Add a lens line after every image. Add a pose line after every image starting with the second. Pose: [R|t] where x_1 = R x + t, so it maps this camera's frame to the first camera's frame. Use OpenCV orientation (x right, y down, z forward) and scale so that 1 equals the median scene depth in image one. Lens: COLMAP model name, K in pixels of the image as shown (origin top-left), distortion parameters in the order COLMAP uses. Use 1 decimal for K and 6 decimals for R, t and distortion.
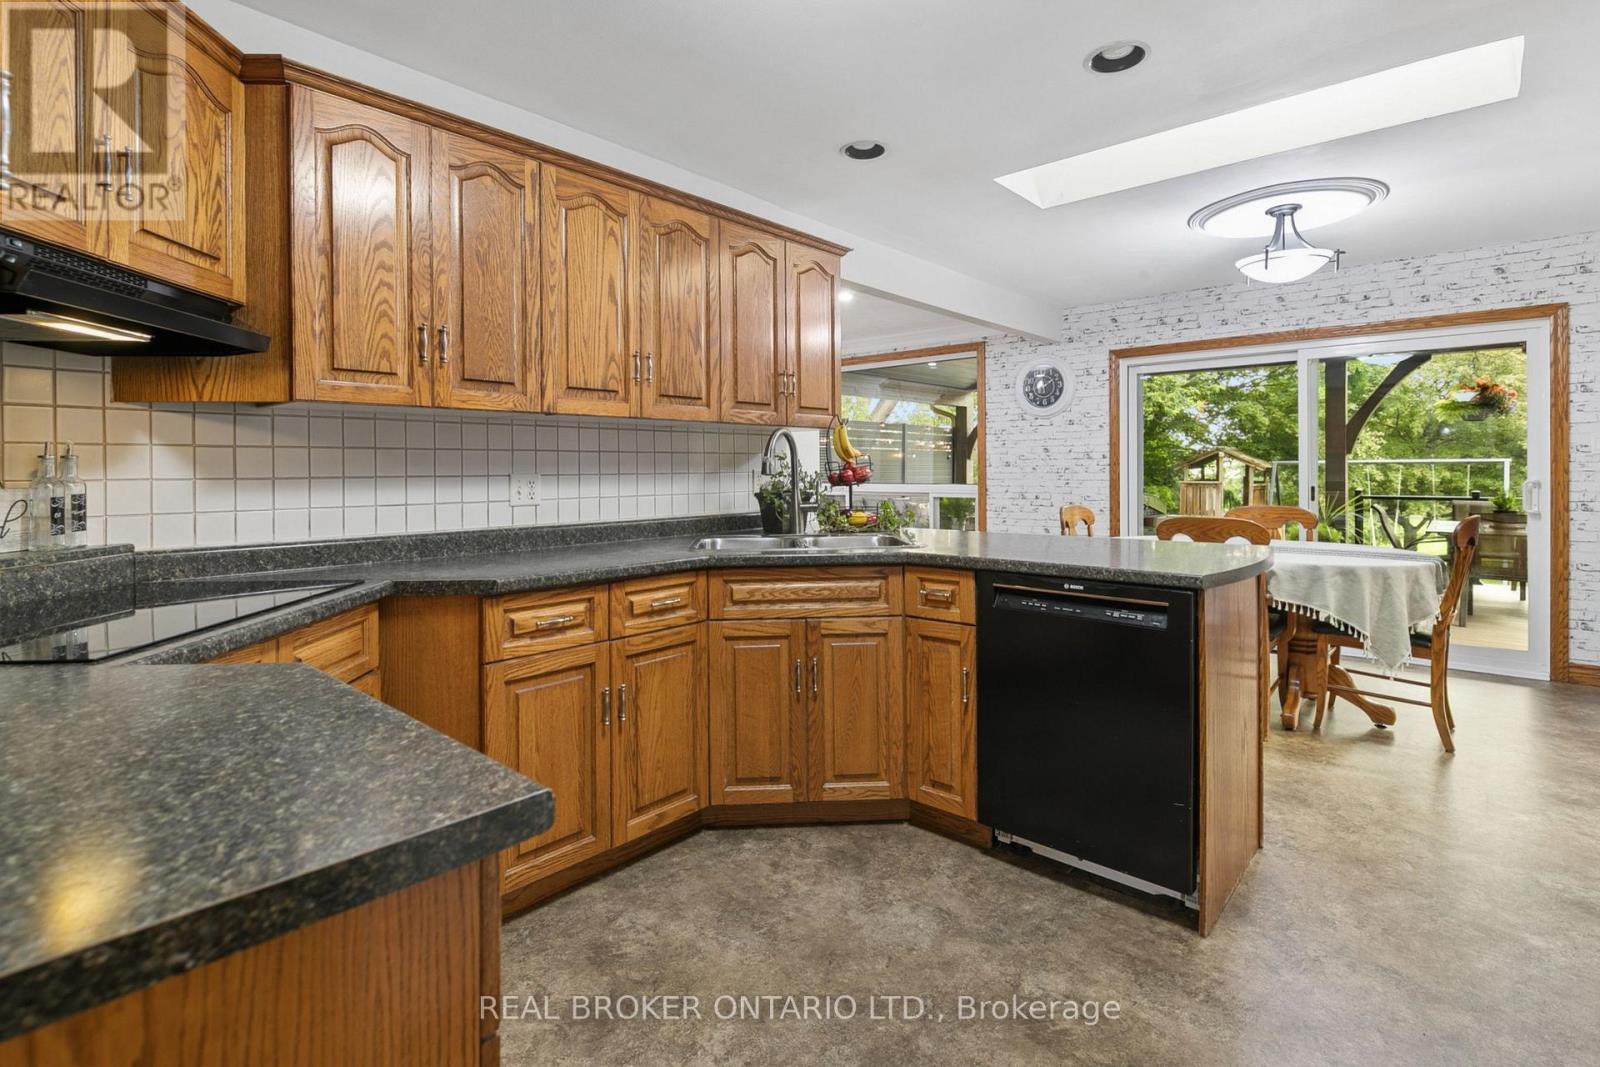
lens RADIAL K [[780.9, 0, 784.6], [0, 780.9, 472.3], [0, 0, 1]] dist [-0.000457, -0.001043]
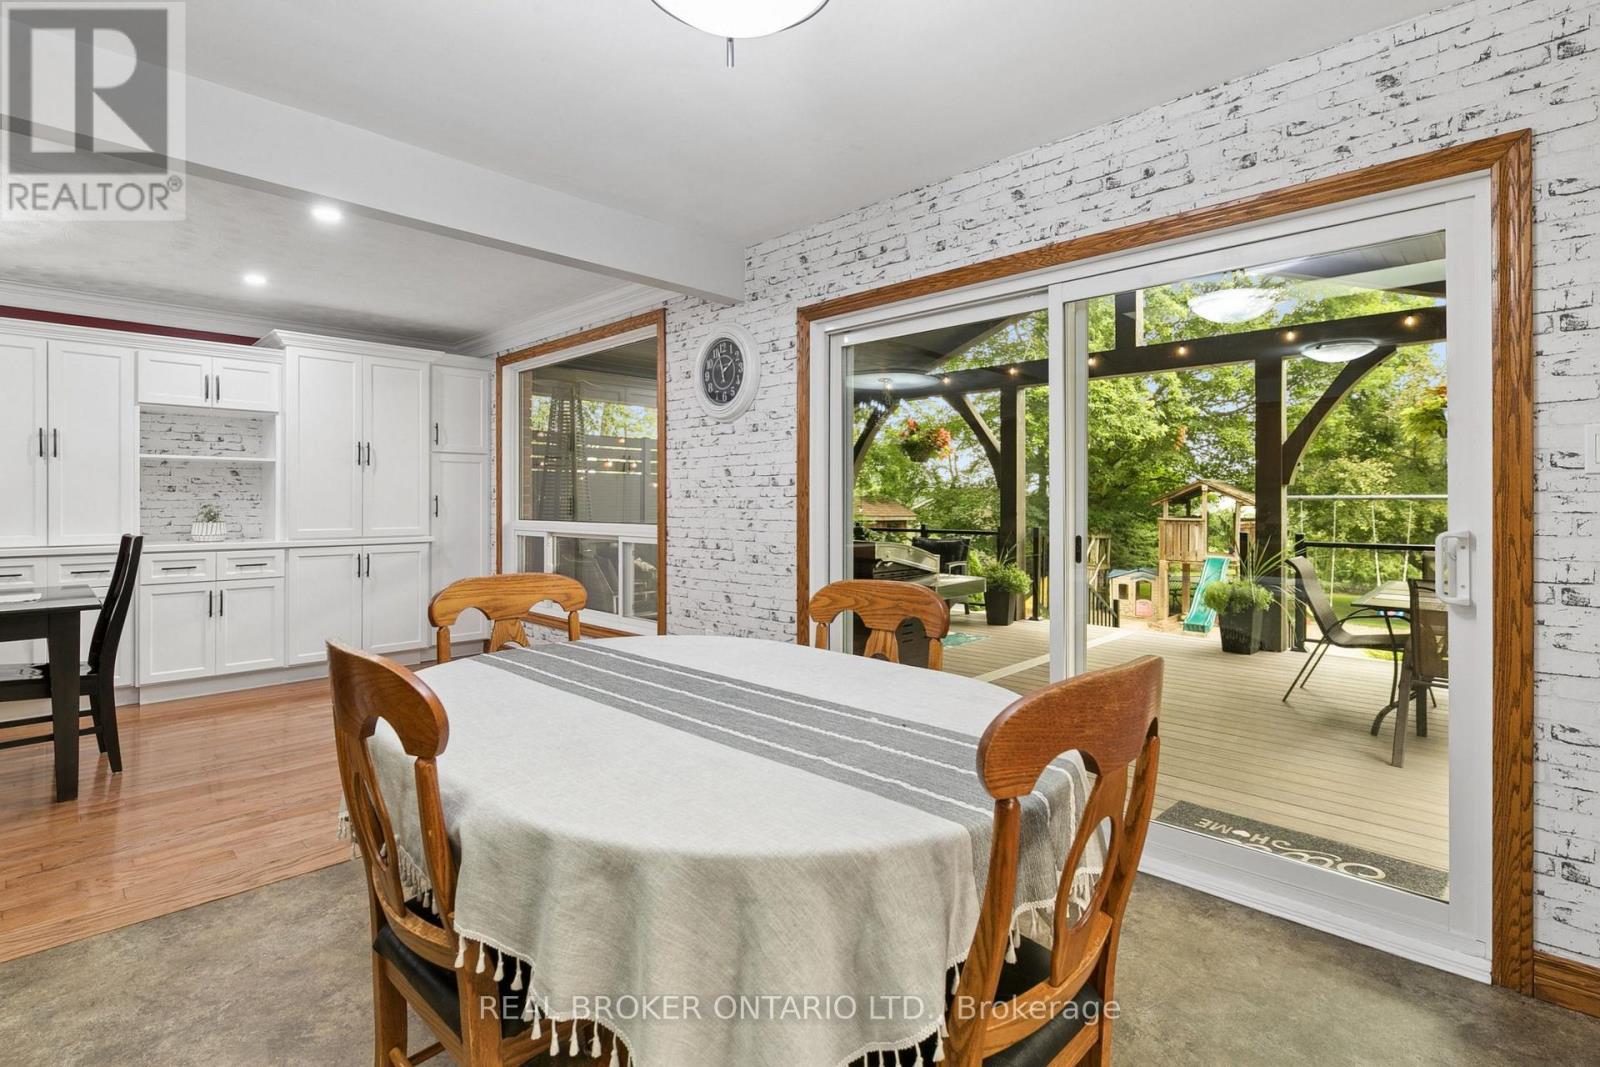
lens RADIAL K [[761.1, 0, 801.2], [0, 761.1, 499.2], [0, 0, 1]] dist [-0.002988, -0.000484]
pose [[0.999161, 0.006226, -0.040470, 0.568768], [-0.006547, 0.999948, -0.007803, -0.002704], [0.040420, 0.008061, 0.999150, 0.518188]]
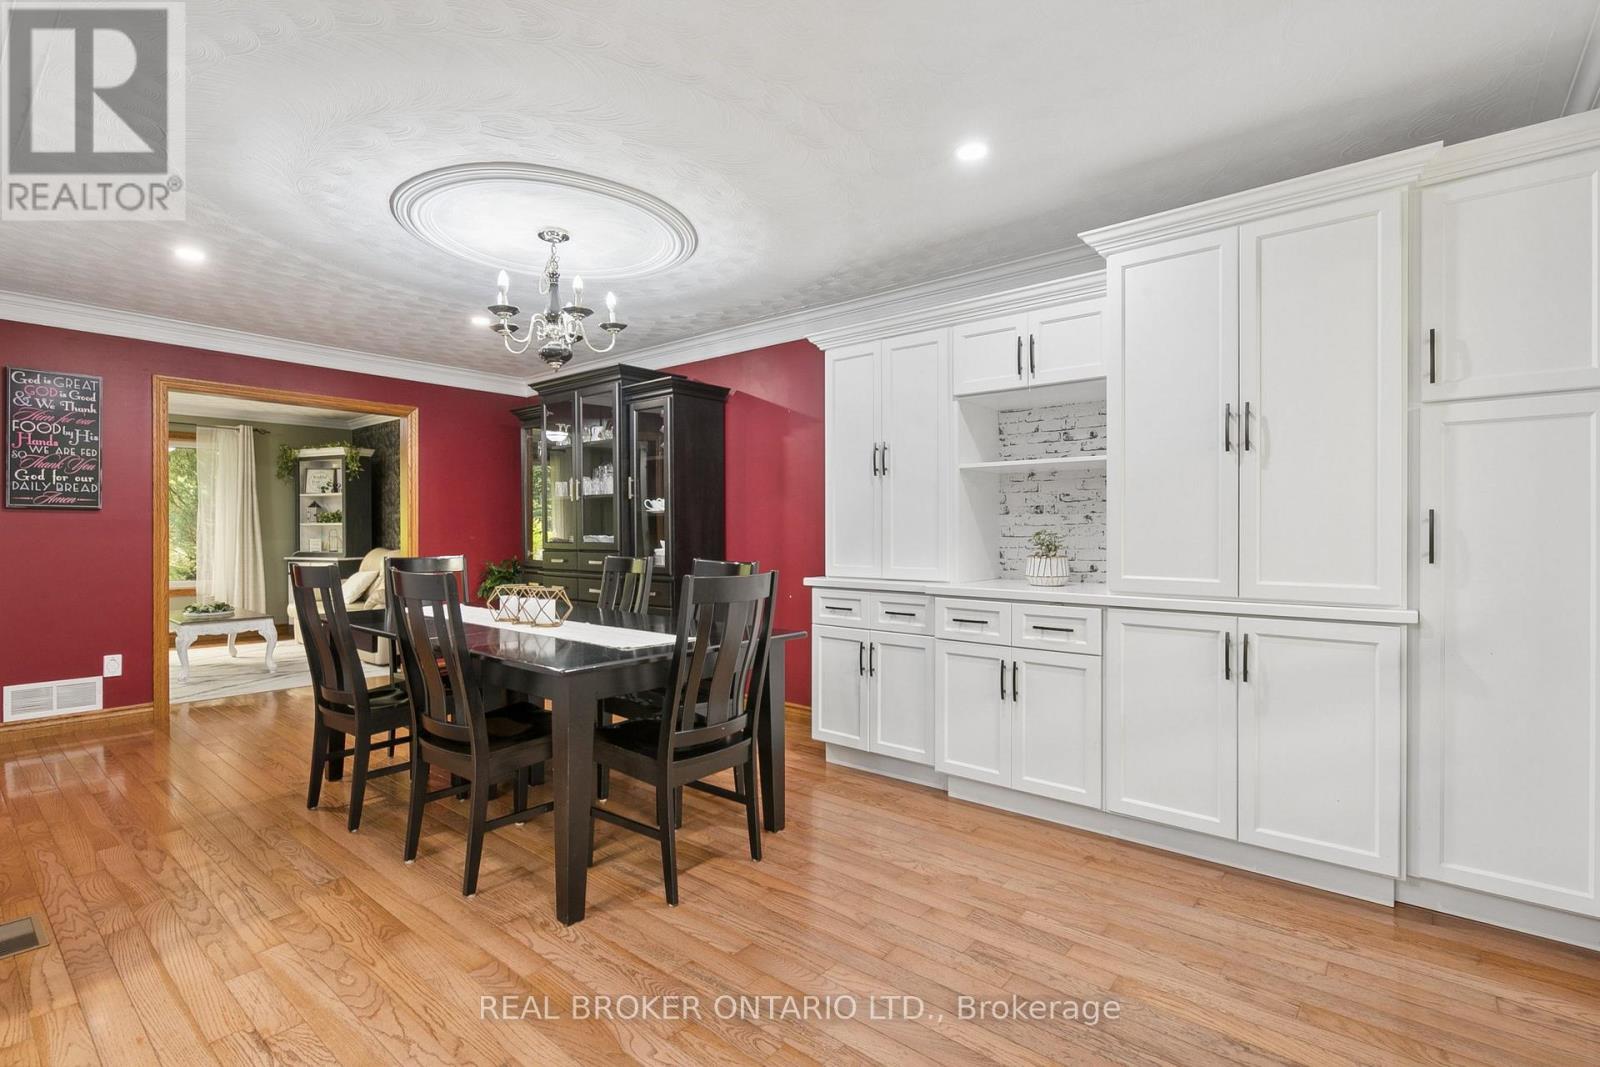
lens RADIAL K [[749.8, 0, 800.0], [0, 749.8, 533.5], [0, 0, 1]] dist [-0.000606, -0.000304]
pose [[0.040269, 0.010070, -0.999138, 0.404588], [-0.003975, 0.999943, 0.009918, -0.002079], [0.999181, 0.003572, 0.040307, 1.268449]]
